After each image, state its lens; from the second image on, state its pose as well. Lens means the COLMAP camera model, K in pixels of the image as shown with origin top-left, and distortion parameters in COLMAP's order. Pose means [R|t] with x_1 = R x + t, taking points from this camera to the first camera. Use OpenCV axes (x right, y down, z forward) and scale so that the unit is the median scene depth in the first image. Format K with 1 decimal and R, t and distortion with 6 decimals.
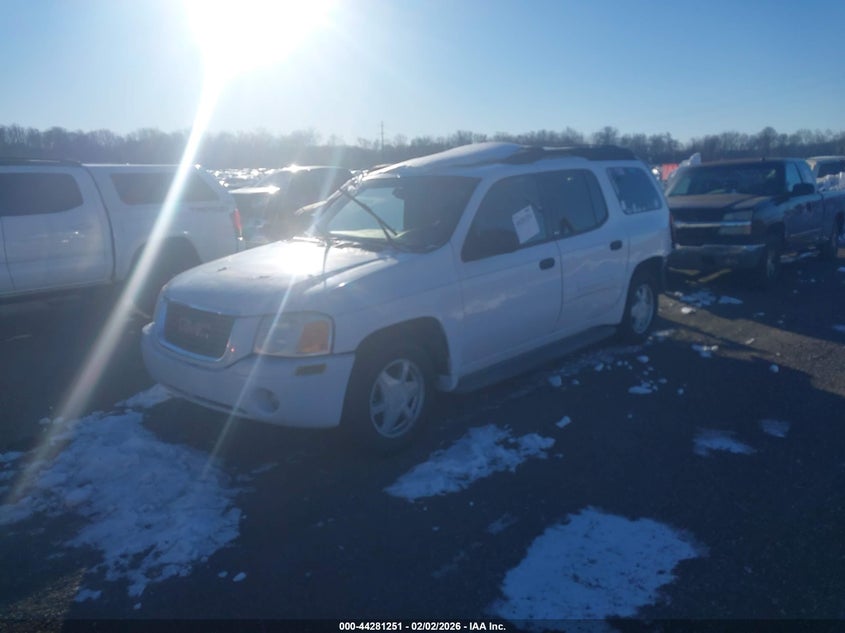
lens RADIAL K [[661.5, 0, 422.5], [0, 661.5, 316.5], [0, 0, 1]] dist [-0.005969, -0.009139]
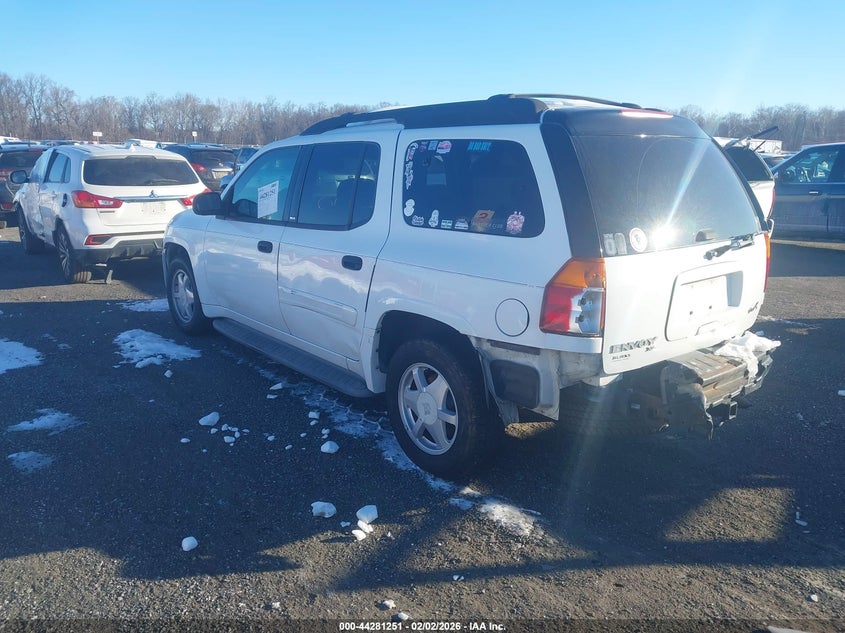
lens RADIAL K [[661.5, 0, 422.5], [0, 661.5, 316.5], [0, 0, 1]] dist [-0.005969, -0.009139]
pose [[-0.105566, 0.311315, -0.944425, 0.873341], [-0.175795, 0.928931, 0.325857, -0.269847], [0.978750, 0.200425, -0.043336, 1.058091]]
